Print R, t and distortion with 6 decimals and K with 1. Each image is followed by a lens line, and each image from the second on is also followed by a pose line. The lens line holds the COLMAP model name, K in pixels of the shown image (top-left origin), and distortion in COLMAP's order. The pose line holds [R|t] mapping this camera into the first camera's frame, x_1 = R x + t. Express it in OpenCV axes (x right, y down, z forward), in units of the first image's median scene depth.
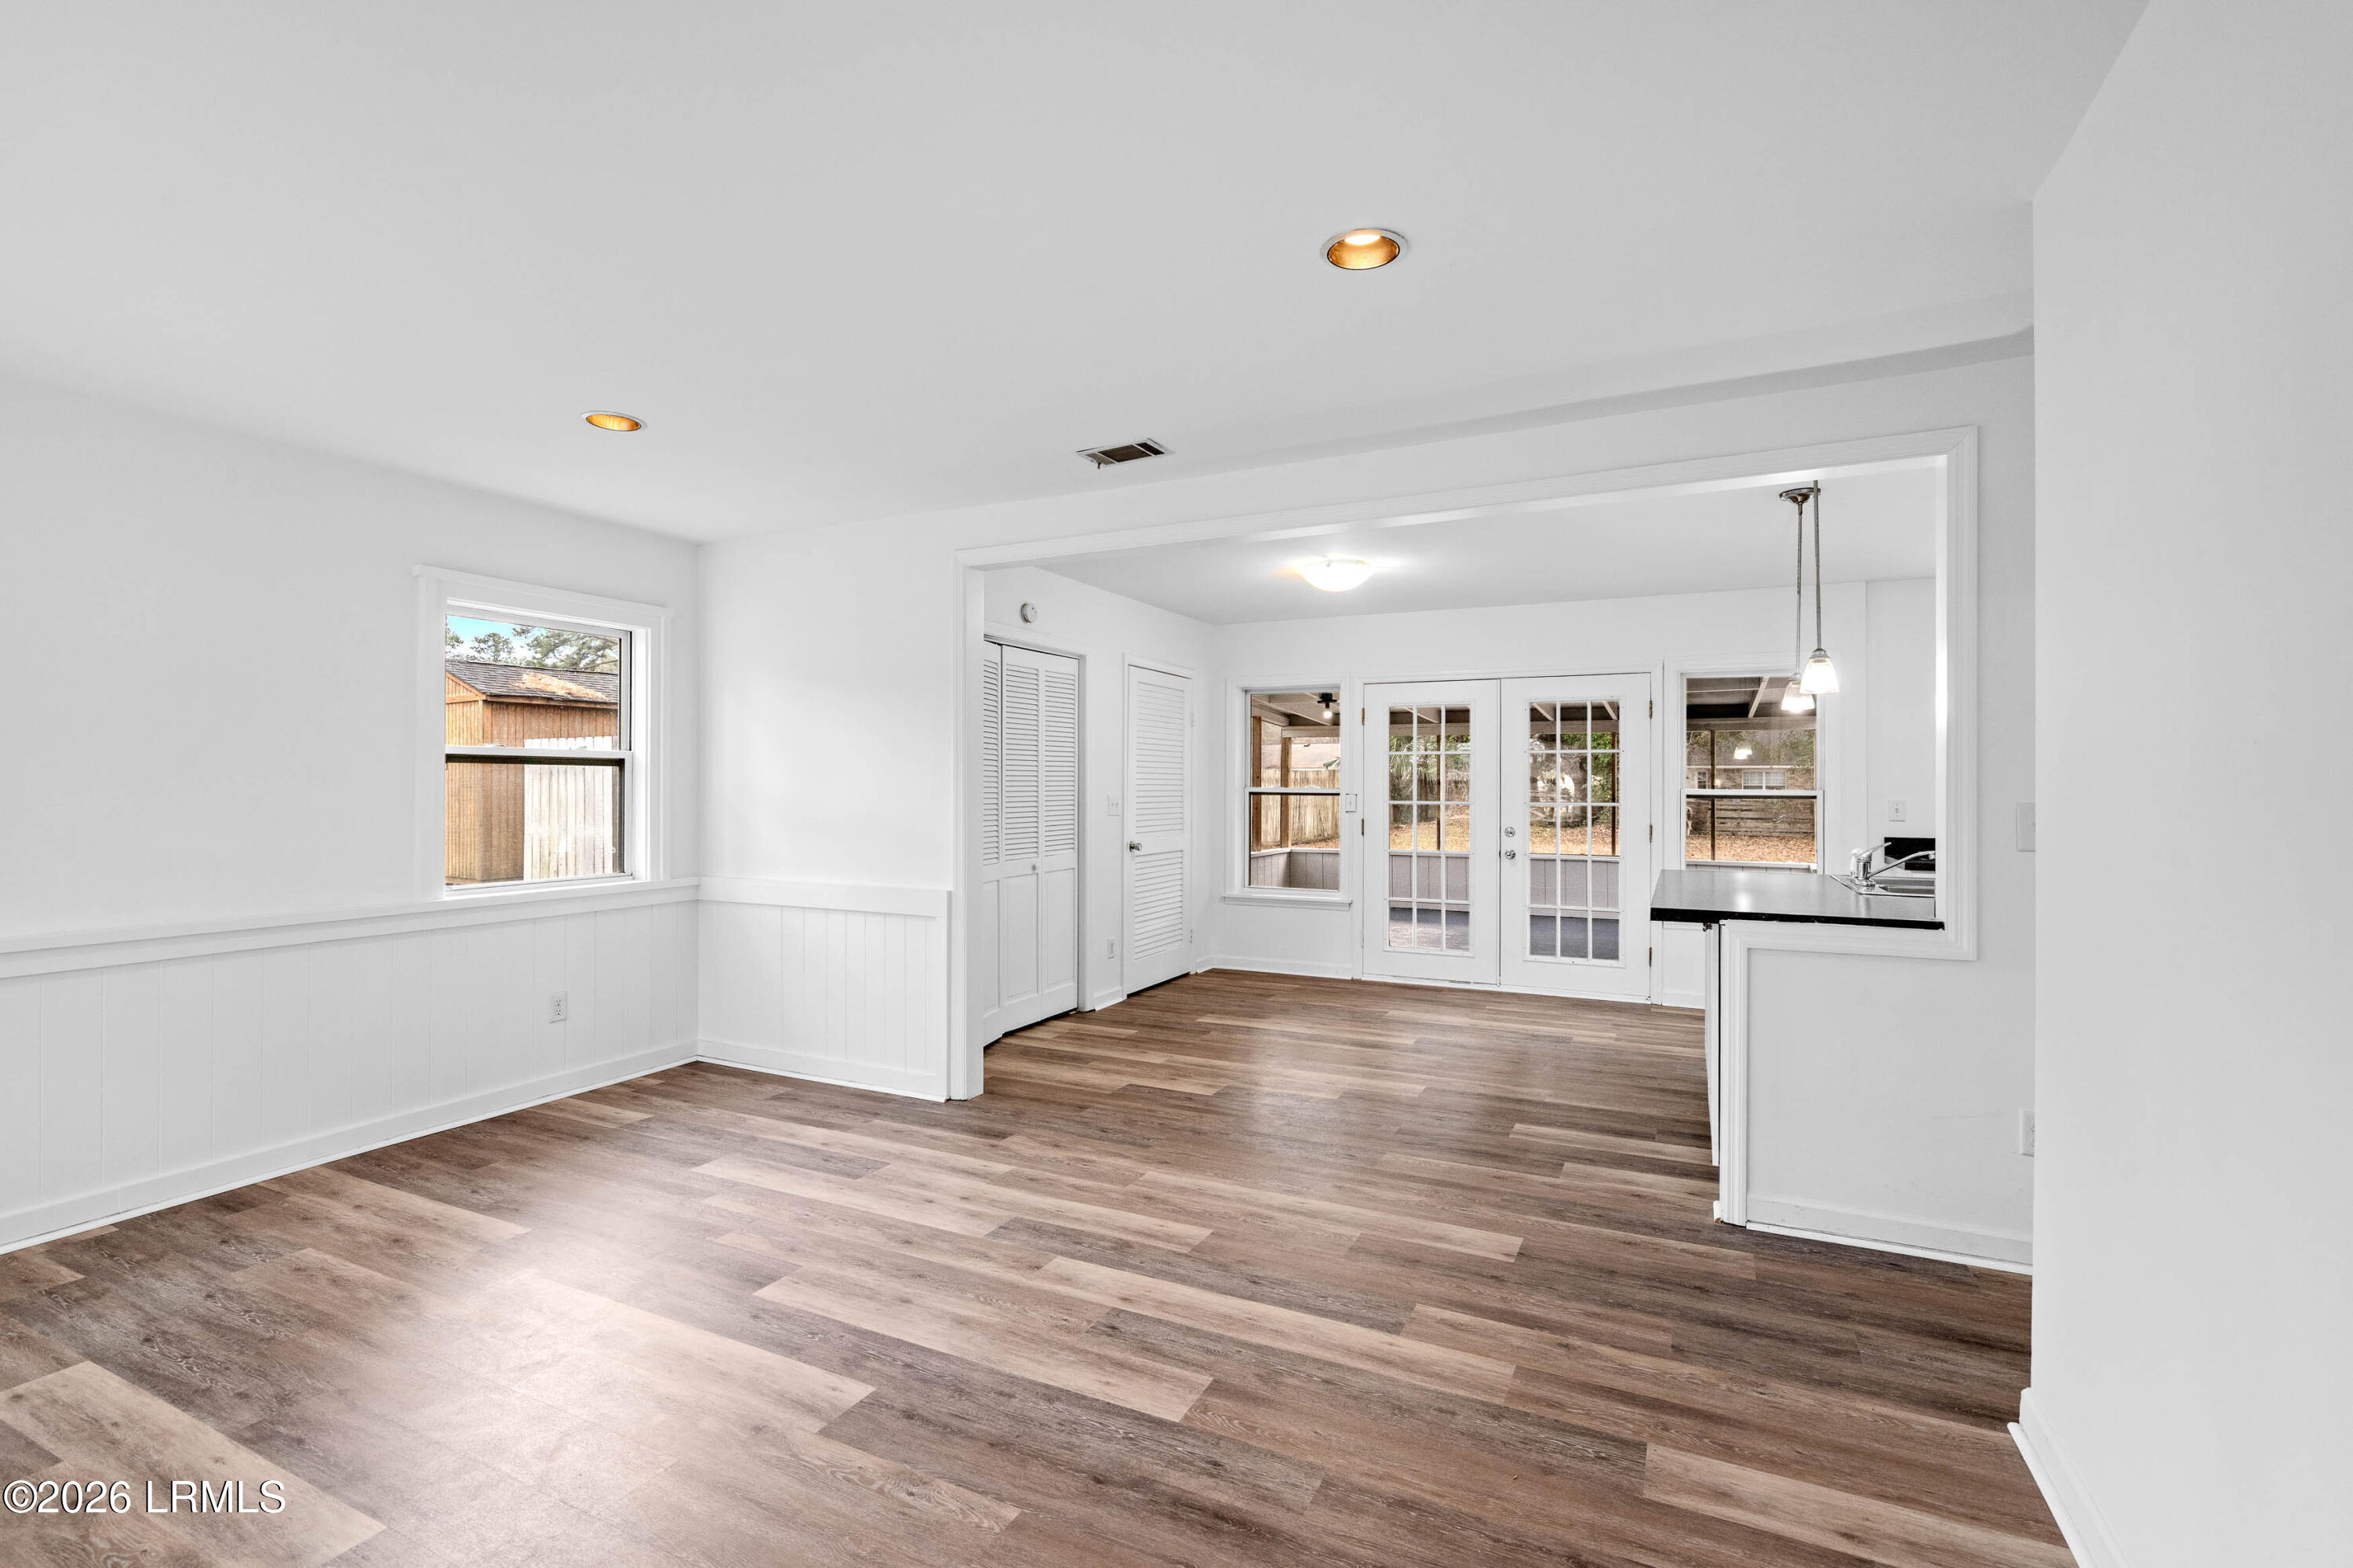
lens RADIAL K [[1076.9, 0, 1170.2], [0, 1076.9, 780.0], [0, 0, 1]] dist [0.000158, 0.000565]
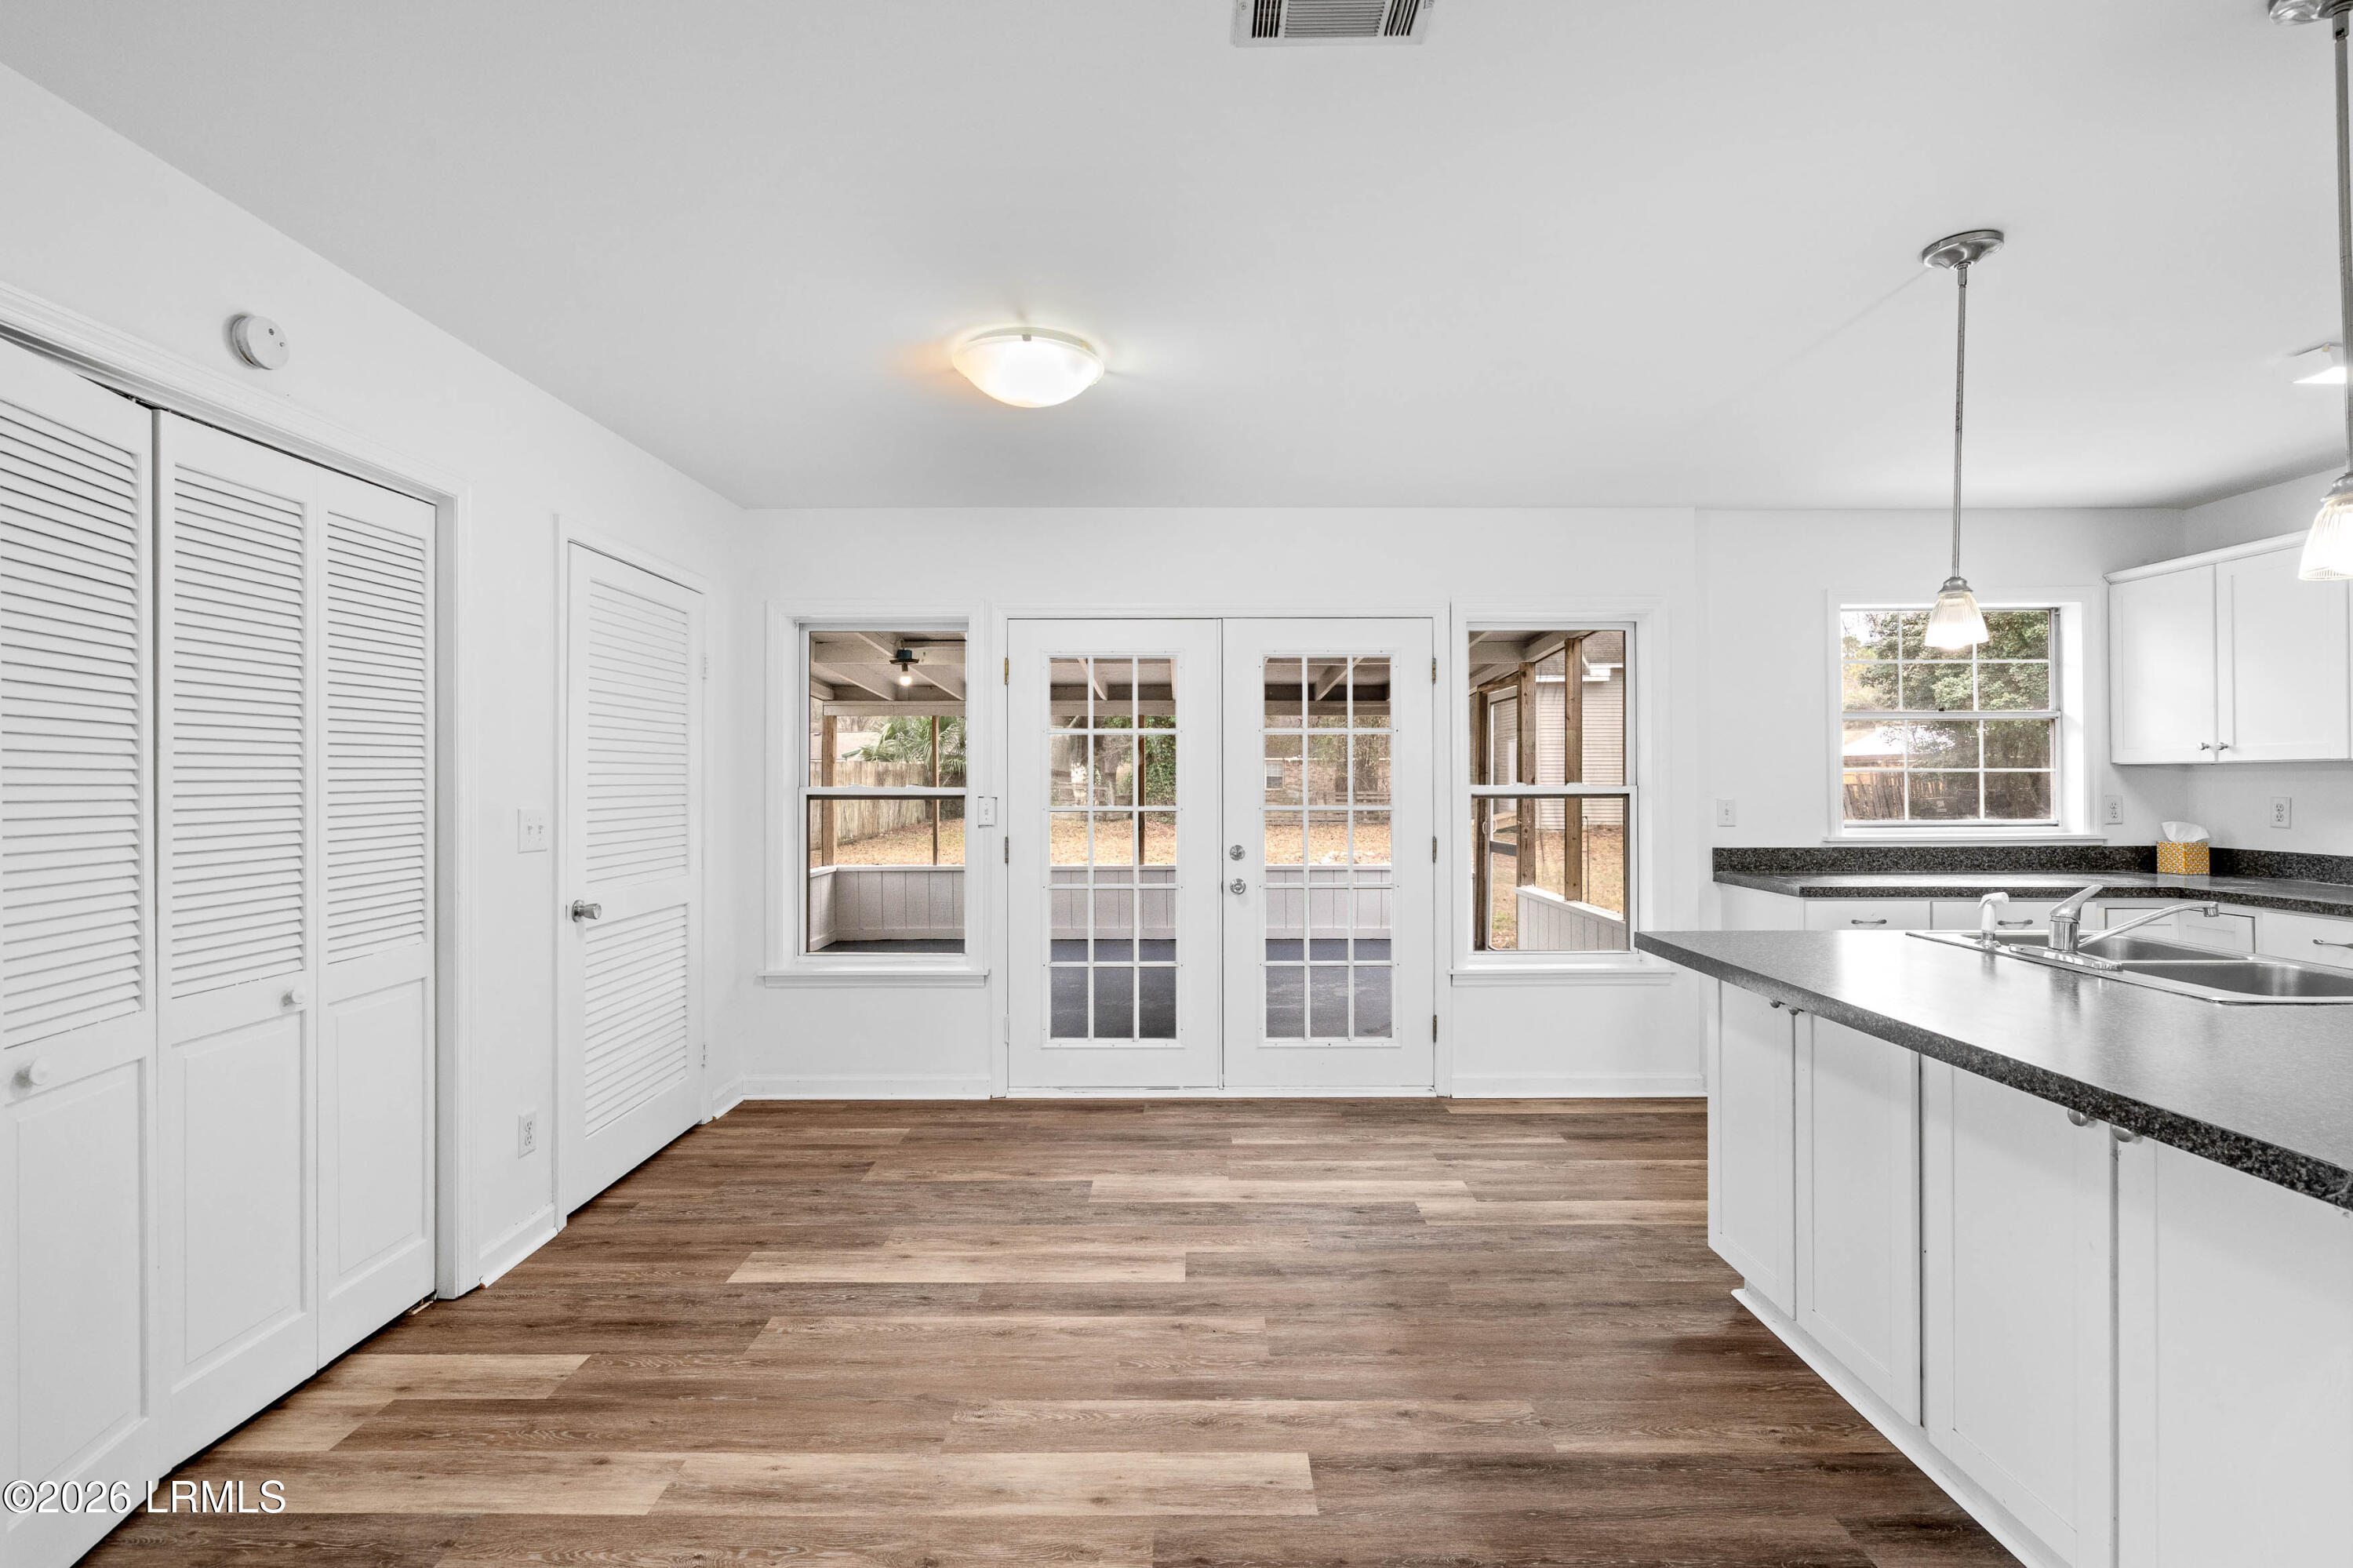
lens RADIAL K [[1076.9, 0, 1178.7], [0, 1076.9, 774.2], [0, 0, 1]] dist [0.000158, 0.000565]
pose [[0.896796, -0.003931, 0.442427, -0.006820], [0.003028, 0.999992, 0.002747, -0.001651], [-0.442434, -0.001124, 0.896800, 0.451992]]
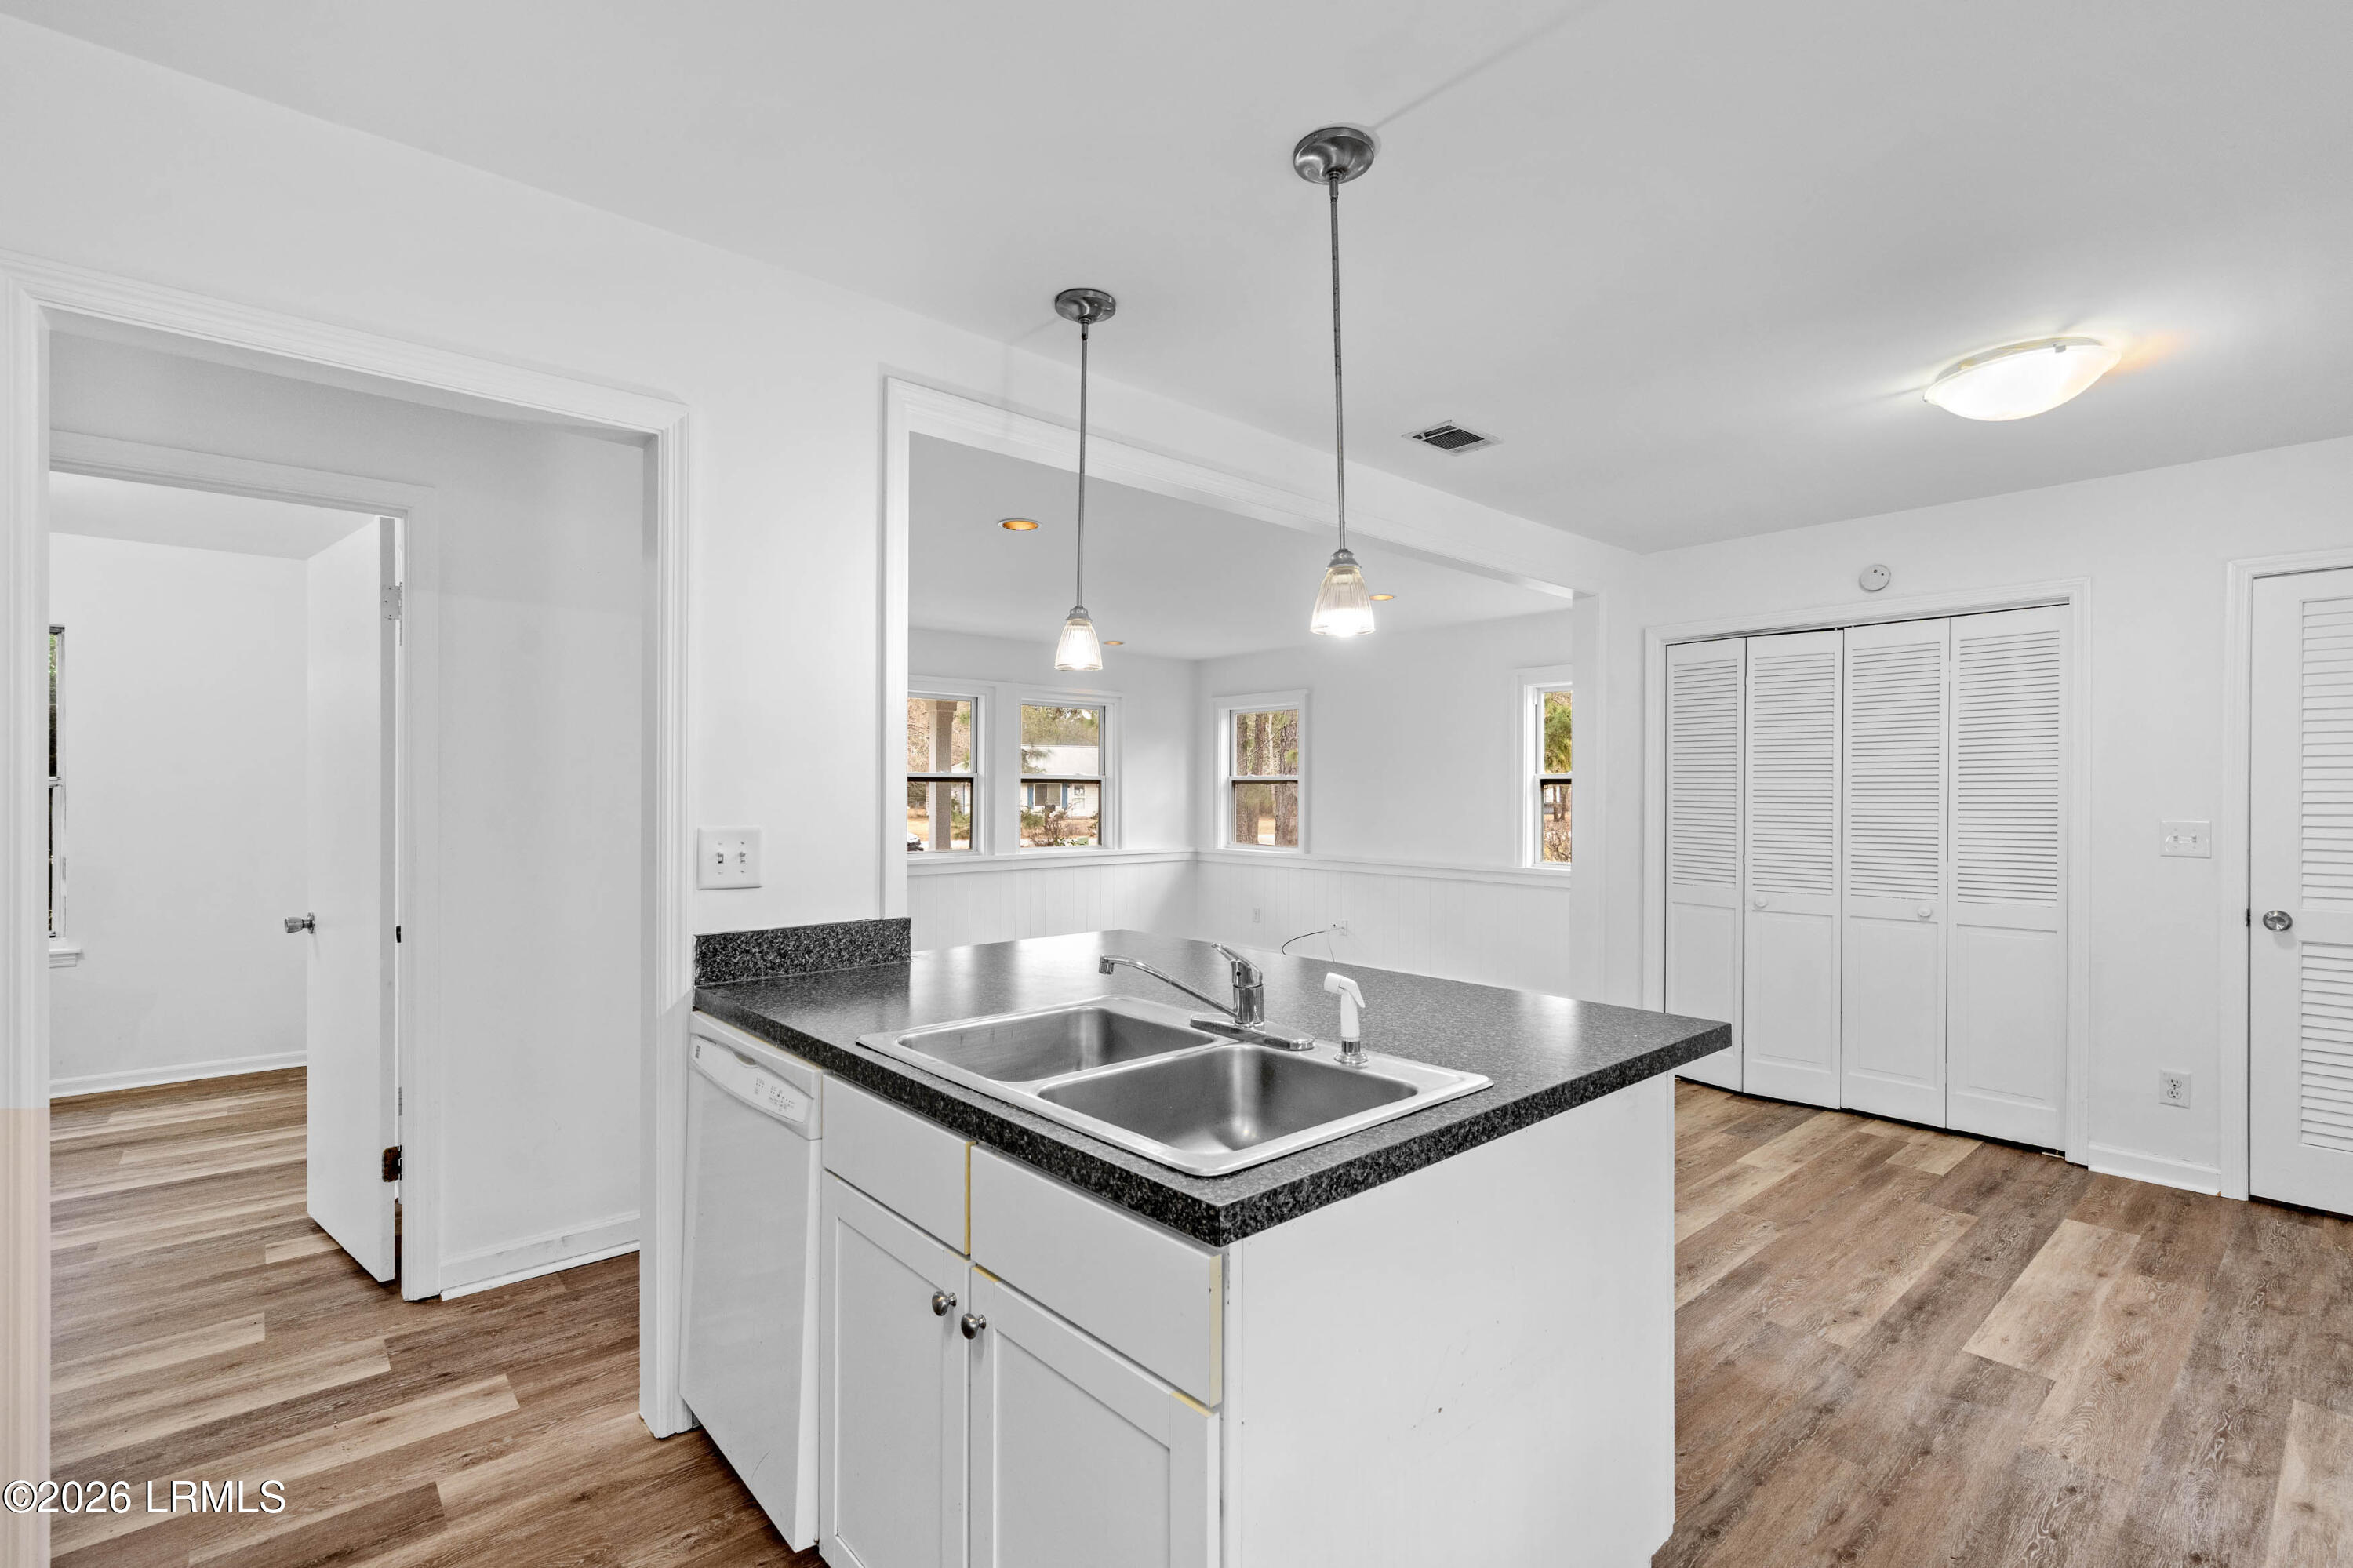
lens RADIAL K [[1076.9, 0, 1172.5], [0, 1076.9, 793.2], [0, 0, 1]] dist [0.000158, 0.000565]
pose [[-0.382852, -0.003538, -0.923803, 0.681995], [-0.000310, 0.999993, -0.003702, 0.001682], [0.923810, -0.001131, -0.382851, 0.731445]]
